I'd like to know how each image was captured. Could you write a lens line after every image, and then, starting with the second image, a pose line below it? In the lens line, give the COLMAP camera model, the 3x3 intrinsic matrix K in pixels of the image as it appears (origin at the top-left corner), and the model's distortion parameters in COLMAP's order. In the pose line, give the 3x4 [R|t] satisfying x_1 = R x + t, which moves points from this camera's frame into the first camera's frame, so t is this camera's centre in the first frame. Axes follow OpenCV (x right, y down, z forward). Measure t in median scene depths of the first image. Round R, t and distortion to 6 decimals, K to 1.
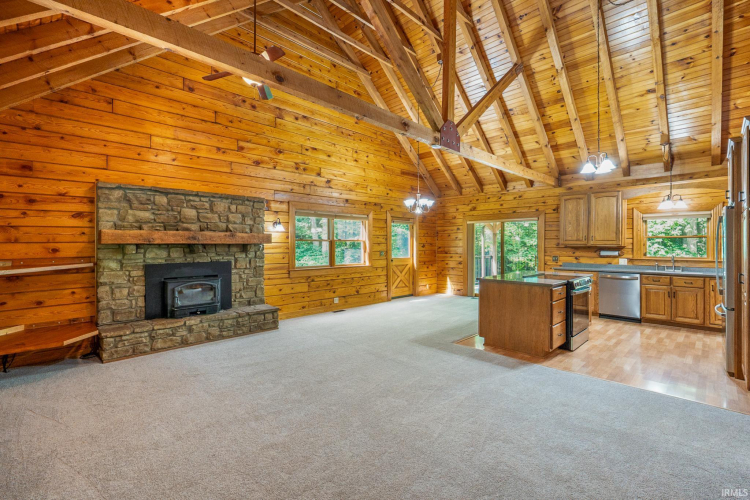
lens RADIAL K [[333.1, 0, 374.8], [0, 333.1, 247.9], [0, 0, 1]] dist [-0.002164, -0.000181]
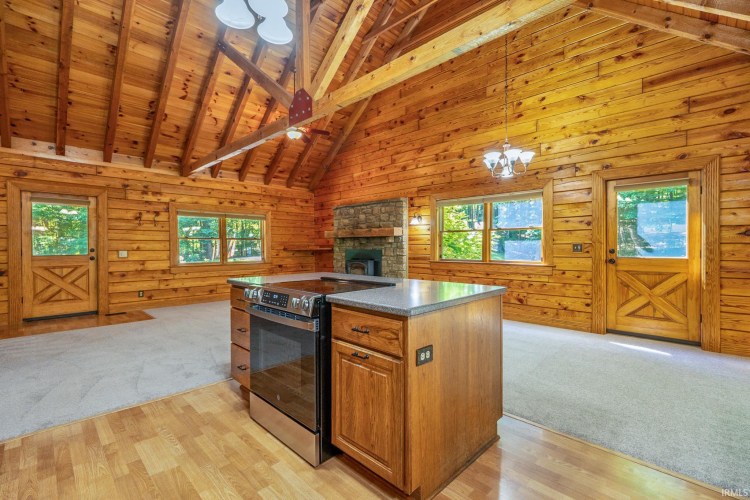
lens RADIAL K [[333.1, 0, 374.8], [0, 333.1, 247.9], [0, 0, 1]] dist [-0.002164, -0.000181]
pose [[0.023193, 0.002907, -0.999727, 0.756102], [-0.010613, 0.999940, 0.002662, 0.024812], [0.999675, 0.010548, 0.023222, 0.791791]]
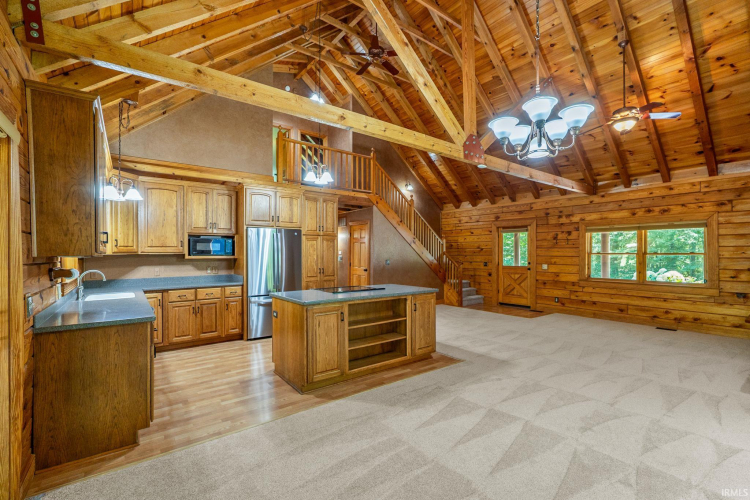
lens RADIAL K [[333.1, 0, 374.8], [0, 333.1, 247.9], [0, 0, 1]] dist [-0.002164, -0.000181]
pose [[-0.991812, 0.003103, 0.127668, 0.262593], [0.002820, 0.999993, -0.002396, -0.016162], [-0.127675, -0.002016, -0.991814, 1.396610]]
